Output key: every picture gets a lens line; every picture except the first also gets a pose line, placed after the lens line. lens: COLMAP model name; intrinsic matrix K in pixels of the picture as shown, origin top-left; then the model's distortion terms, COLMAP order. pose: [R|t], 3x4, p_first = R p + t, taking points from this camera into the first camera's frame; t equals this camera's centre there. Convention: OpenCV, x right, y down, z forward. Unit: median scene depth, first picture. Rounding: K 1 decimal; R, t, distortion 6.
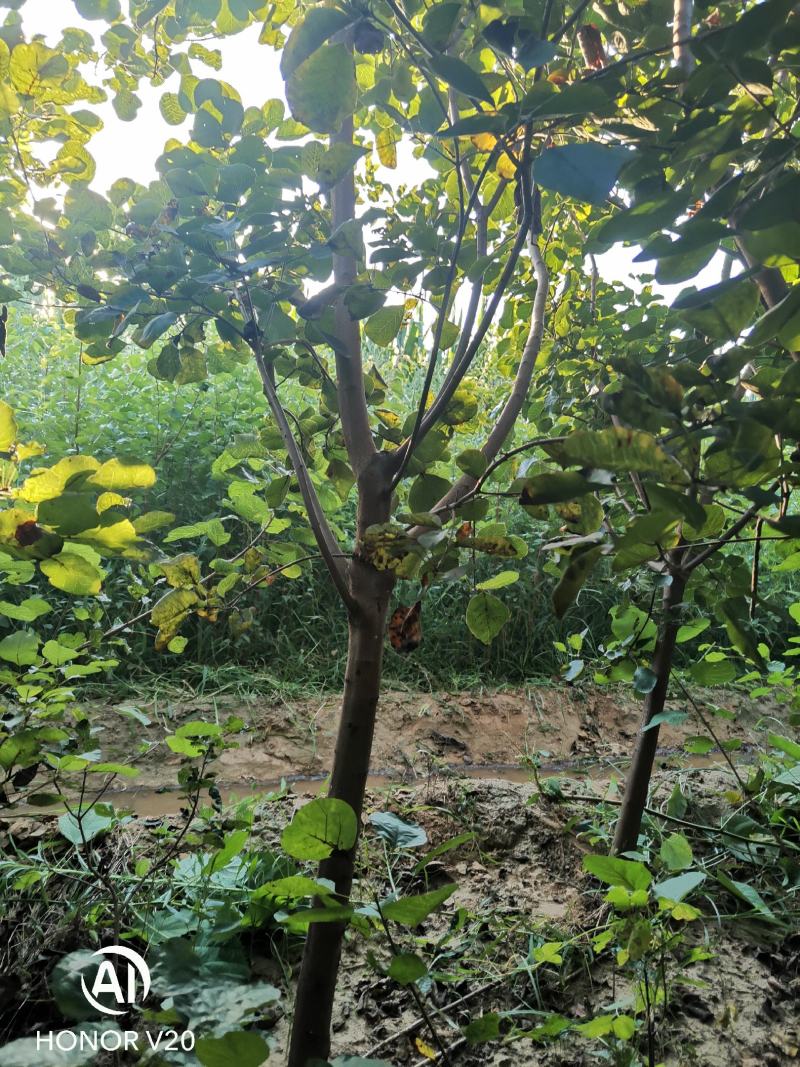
lens RADIAL K [[779.0, 0, 400.0], [0, 779.0, 533.5], [0, 0, 1]] dist [0.081477, -0.094256]
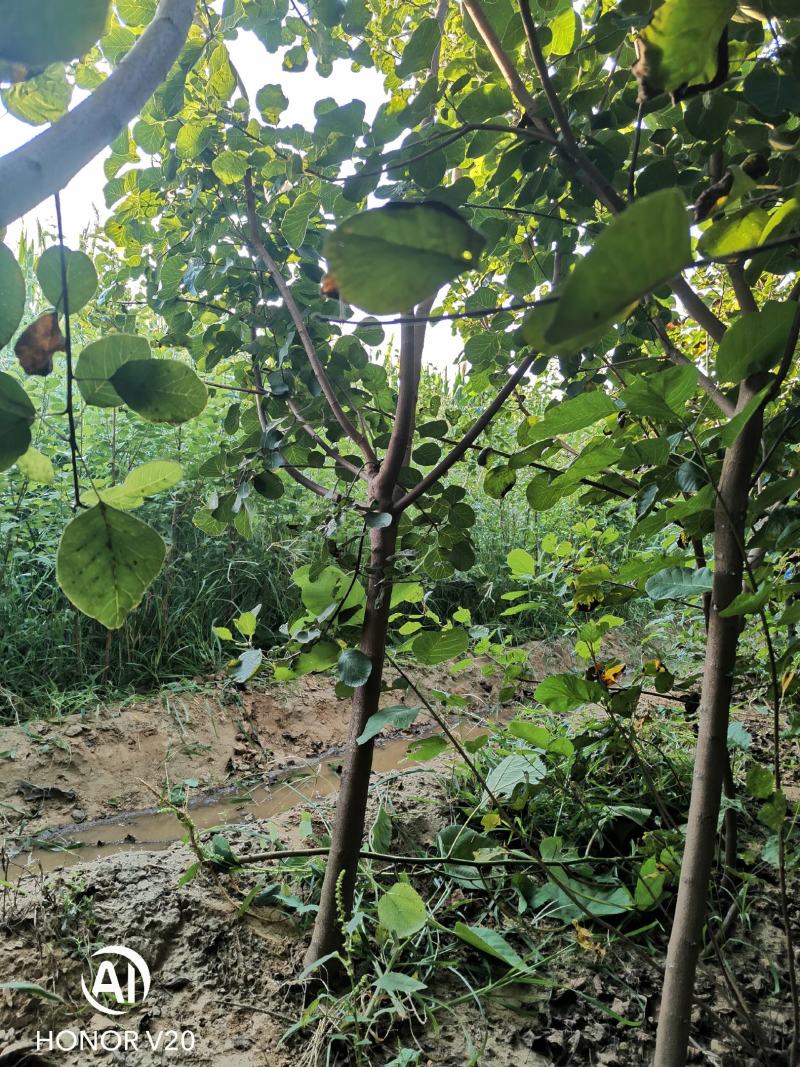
lens RADIAL K [[779.0, 0, 400.0], [0, 779.0, 533.5], [0, 0, 1]] dist [0.081477, -0.094256]
pose [[0.887538, -0.035011, 0.459402, 0.035566], [0.031338, 0.999387, 0.015618, 0.055354], [-0.459667, 0.000535, 0.888091, 0.348310]]
